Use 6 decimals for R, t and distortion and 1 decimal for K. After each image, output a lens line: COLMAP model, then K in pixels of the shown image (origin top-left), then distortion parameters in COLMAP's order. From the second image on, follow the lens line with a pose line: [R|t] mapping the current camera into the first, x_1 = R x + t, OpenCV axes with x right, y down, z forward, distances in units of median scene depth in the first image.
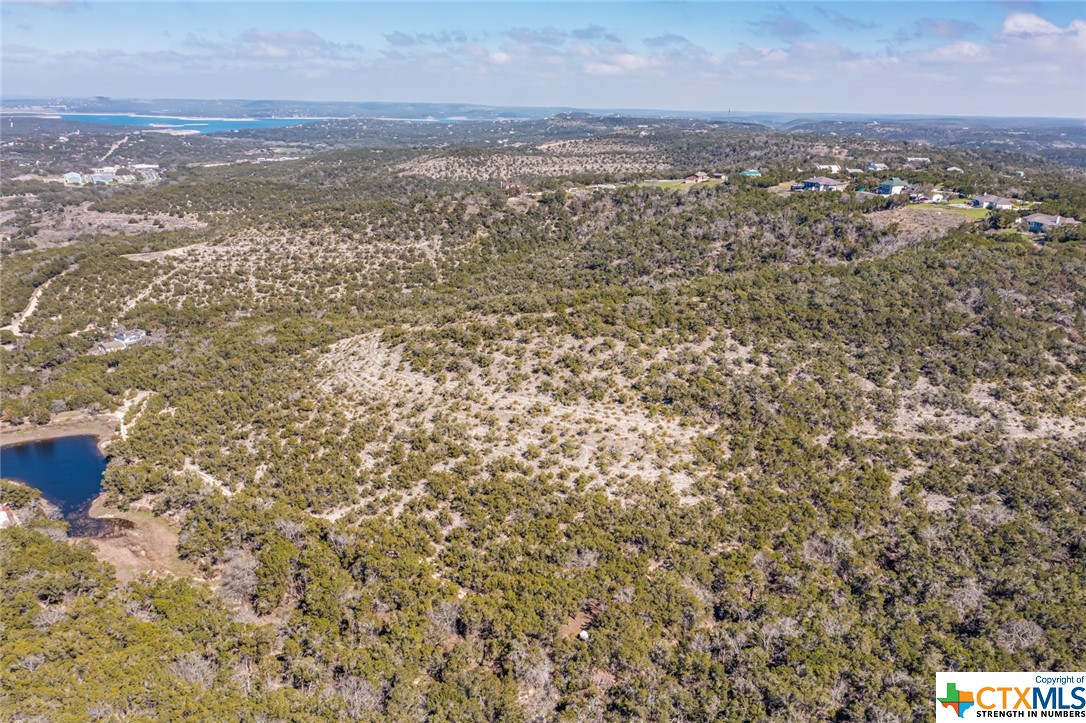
lens RADIAL K [[851.2, 0, 544.3], [0, 851.2, 365.6], [0, 0, 1]] dist [-0.010570, 0.045276]
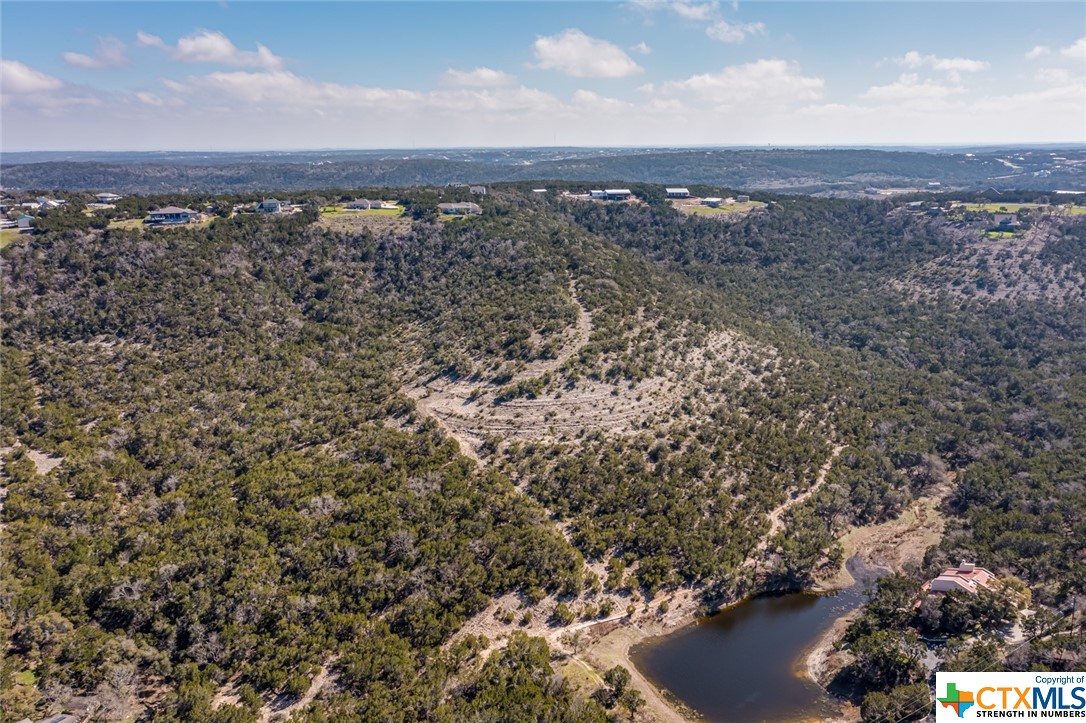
lens RADIAL K [[851.2, 0, 539.2], [0, 851.2, 365.0], [0, 0, 1]] dist [-0.010570, 0.045276]
pose [[0.016878, -0.273283, 0.961786, -0.566719], [0.304146, 0.917742, 0.255431, -0.155223], [-0.952476, 0.288212, 0.098607, 0.491000]]
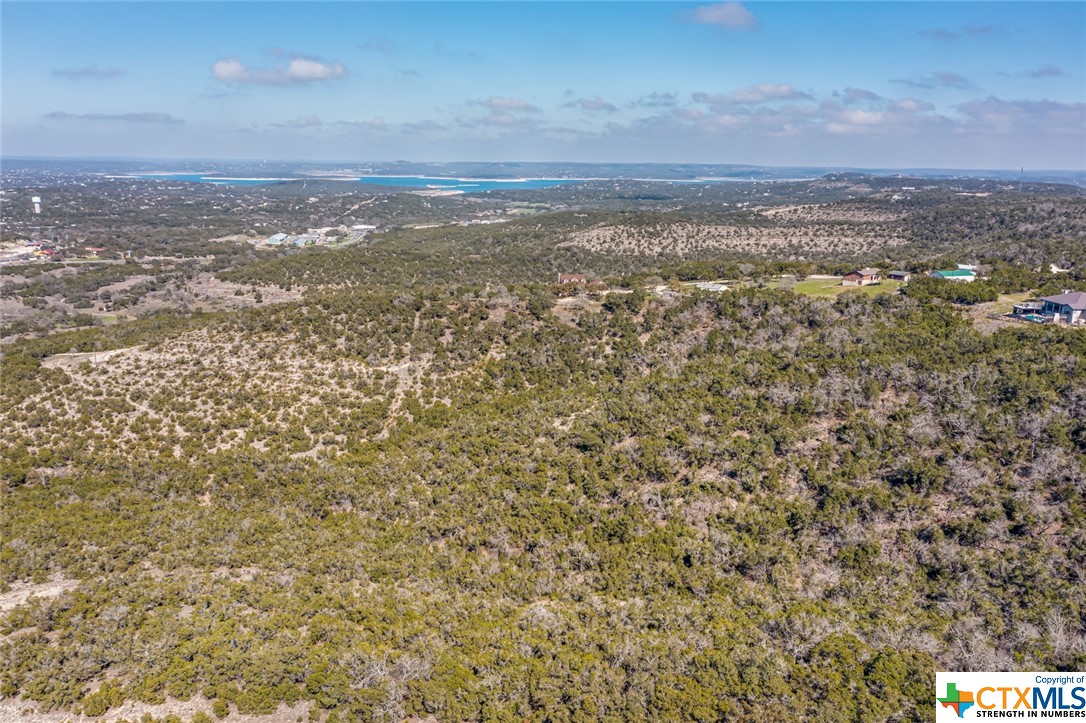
lens RADIAL K [[851.2, 0, 542.6], [0, 851.2, 361.5], [0, 0, 1]] dist [-0.010570, 0.045276]
pose [[0.950035, 0.064264, -0.305455, 0.154967], [-0.085966, 0.994601, -0.058121, -0.107056], [0.300071, 0.081475, 0.950431, 0.358407]]
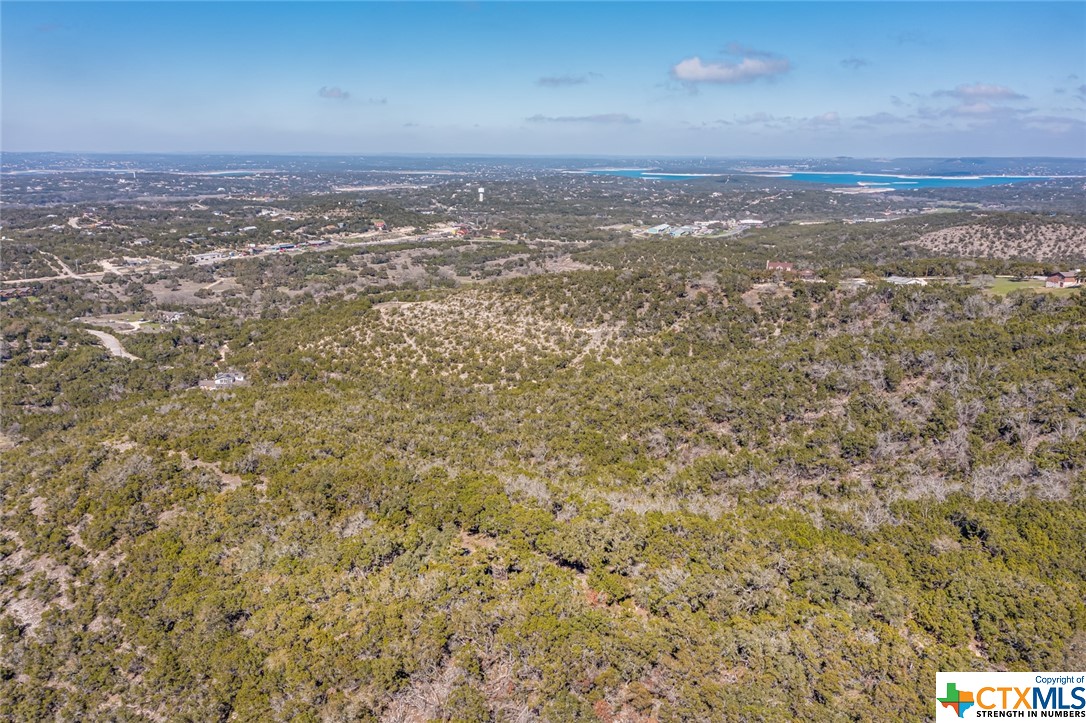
lens RADIAL K [[851.2, 0, 547.4], [0, 851.2, 364.8], [0, 0, 1]] dist [-0.010570, 0.045276]
pose [[0.687945, 0.162239, -0.707397, 0.359303], [-0.208129, 0.977857, 0.021863, -0.108127], [0.695280, 0.132189, 0.706478, 0.374734]]
